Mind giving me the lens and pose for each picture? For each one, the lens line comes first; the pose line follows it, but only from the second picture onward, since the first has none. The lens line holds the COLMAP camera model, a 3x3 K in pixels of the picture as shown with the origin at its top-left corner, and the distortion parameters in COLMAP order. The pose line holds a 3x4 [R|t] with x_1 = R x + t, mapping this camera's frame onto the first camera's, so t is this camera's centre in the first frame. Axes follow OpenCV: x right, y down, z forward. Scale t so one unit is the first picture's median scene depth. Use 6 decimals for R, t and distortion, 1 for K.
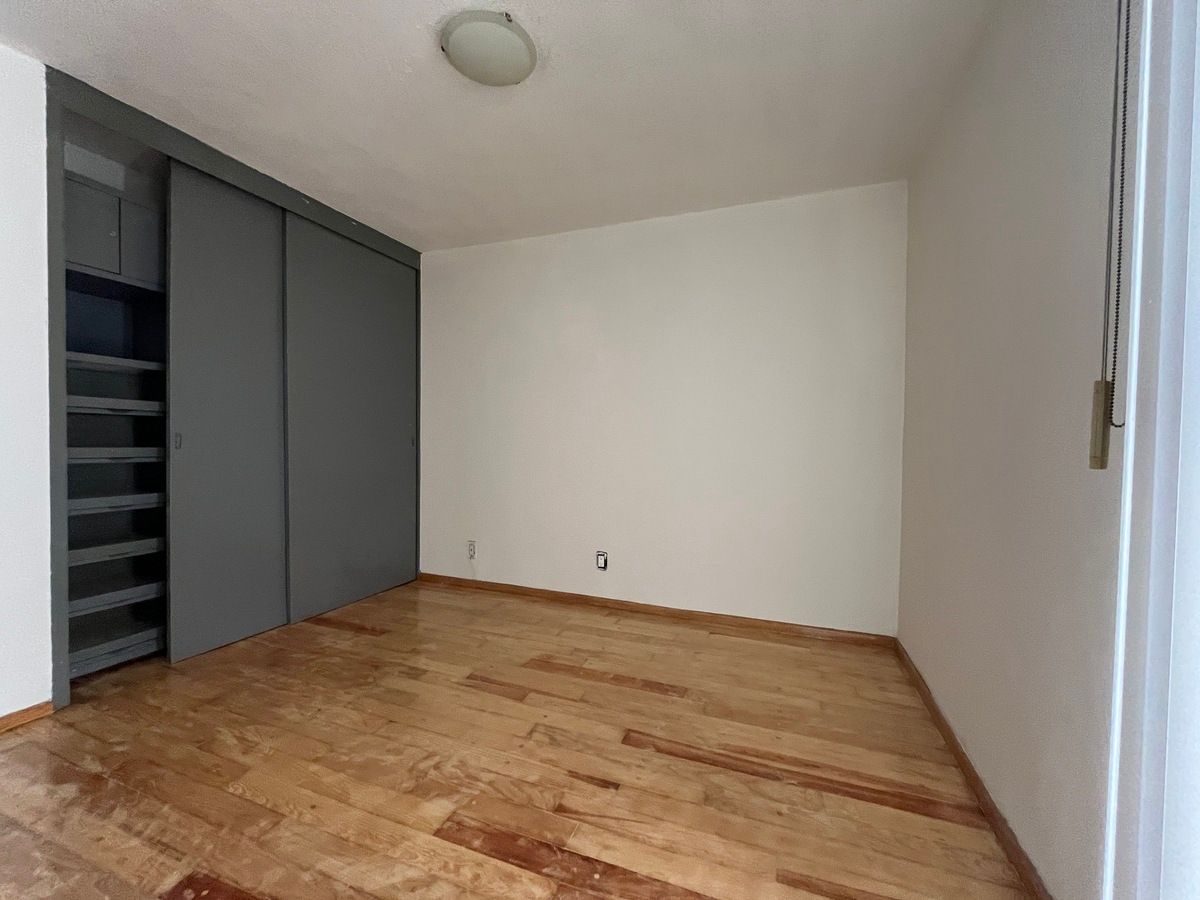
lens RADIAL K [[483.3, 0, 602.5], [0, 483.3, 452.5], [0, 0, 1]] dist [-0.003476, 0.000001]
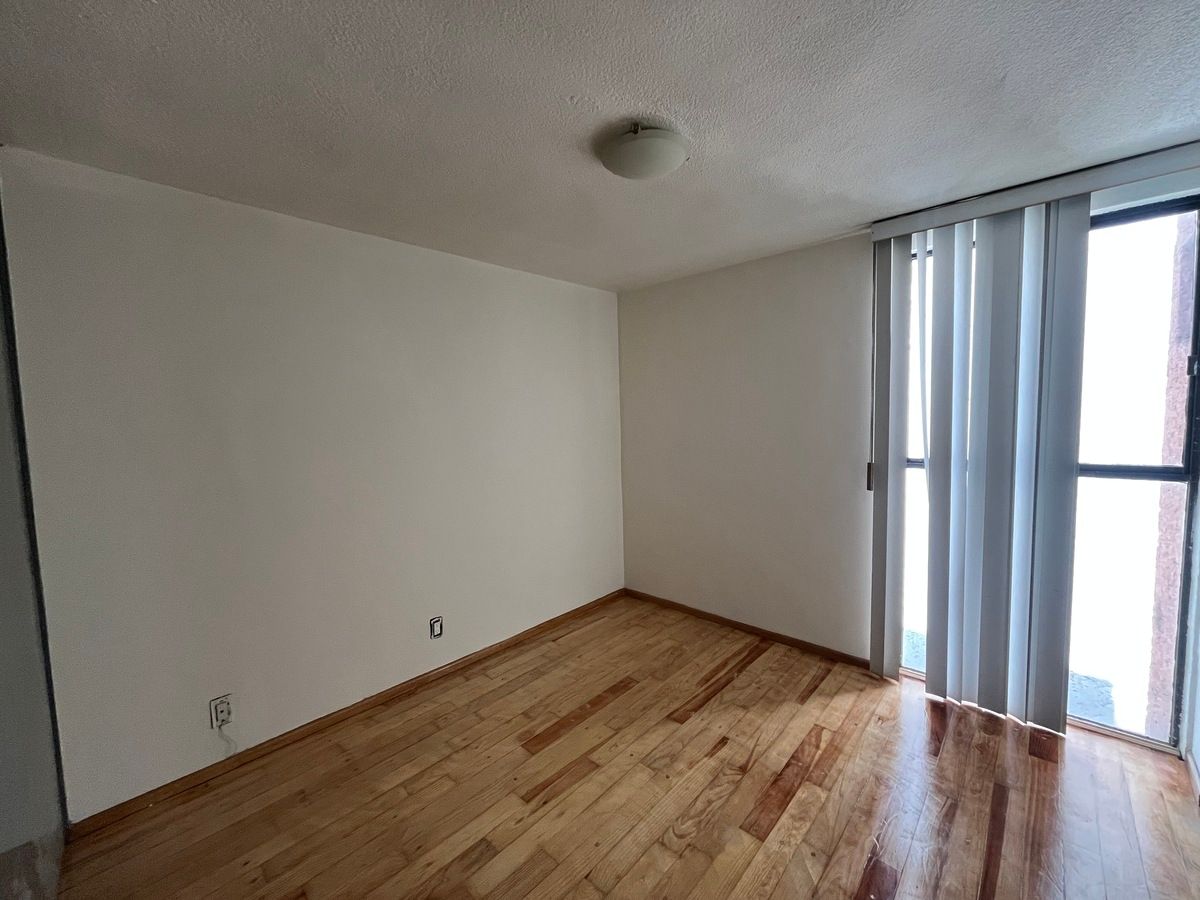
lens RADIAL K [[483.3, 0, 601.6], [0, 483.3, 447.9], [0, 0, 1]] dist [-0.003476, 0.000001]
pose [[0.389016, -0.087819, 0.917036, -1.043963], [0.061097, 0.995714, 0.069435, -0.231212], [-0.919203, 0.029017, 0.392714, 0.567760]]
